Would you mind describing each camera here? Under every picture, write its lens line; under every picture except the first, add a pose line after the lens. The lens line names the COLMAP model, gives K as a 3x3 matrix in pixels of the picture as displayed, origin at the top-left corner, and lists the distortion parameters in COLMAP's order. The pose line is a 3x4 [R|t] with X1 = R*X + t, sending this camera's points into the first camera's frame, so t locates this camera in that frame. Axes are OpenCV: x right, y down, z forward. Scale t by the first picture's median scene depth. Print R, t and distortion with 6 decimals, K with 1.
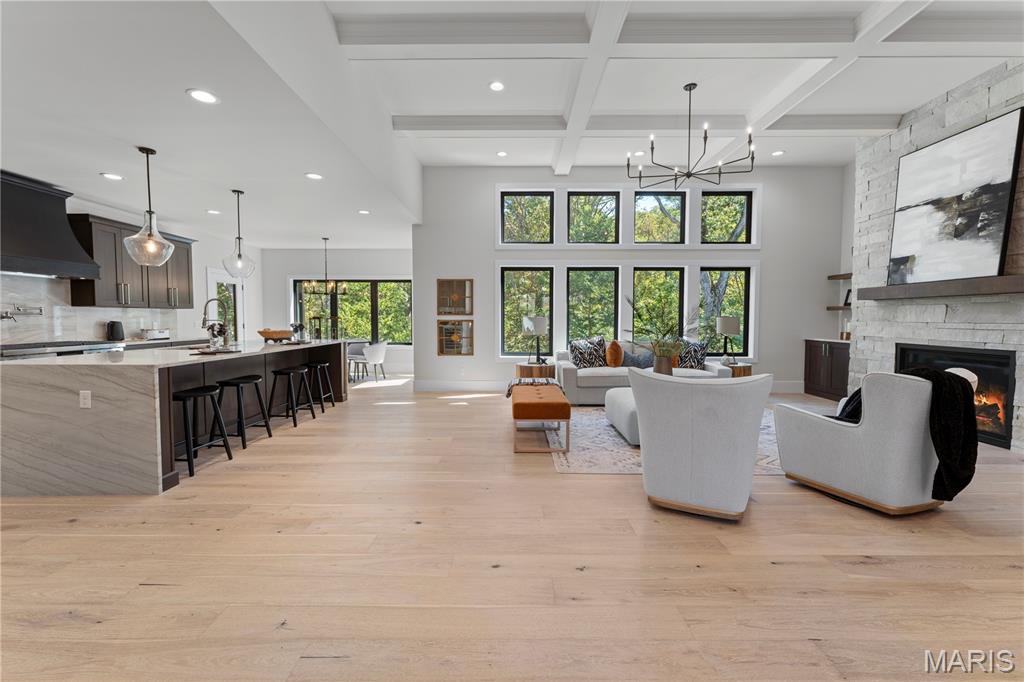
lens RADIAL K [[423.7, 0, 515.6], [0, 423.7, 339.4], [0, 0, 1]] dist [-0.001734, -0.000399]
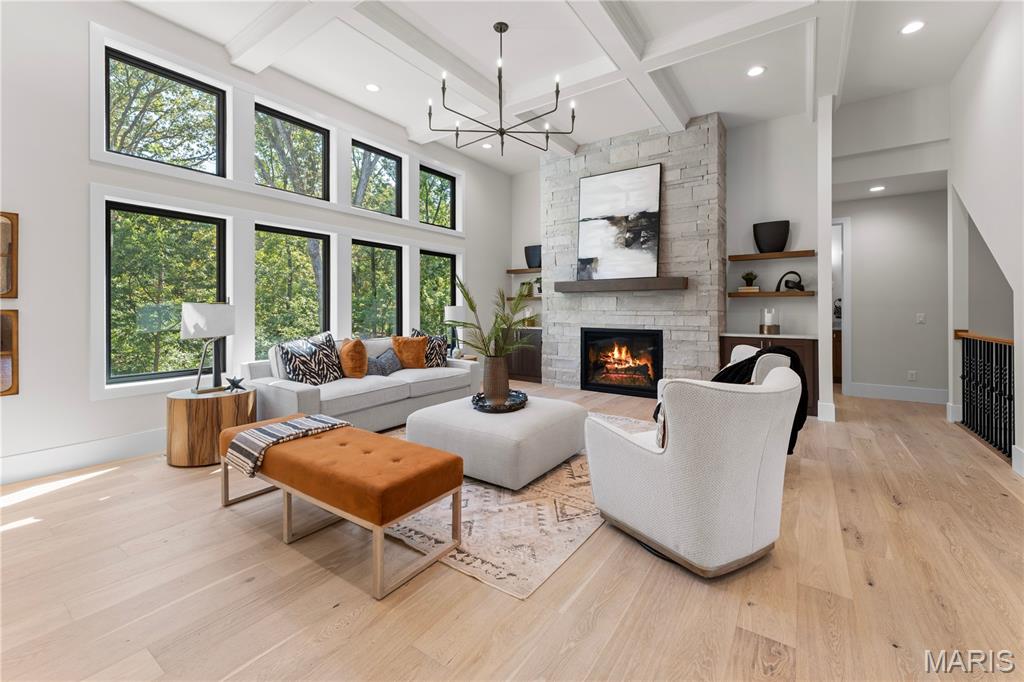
lens RADIAL K [[423.7, 0, 513.3], [0, 423.7, 309.9], [0, 0, 1]] dist [-0.001734, -0.000399]
pose [[0.560684, -0.001891, 0.828028, -0.234682], [0.040297, 0.998875, -0.025005, -0.020488], [-0.827049, 0.047387, 0.560130, 0.484509]]
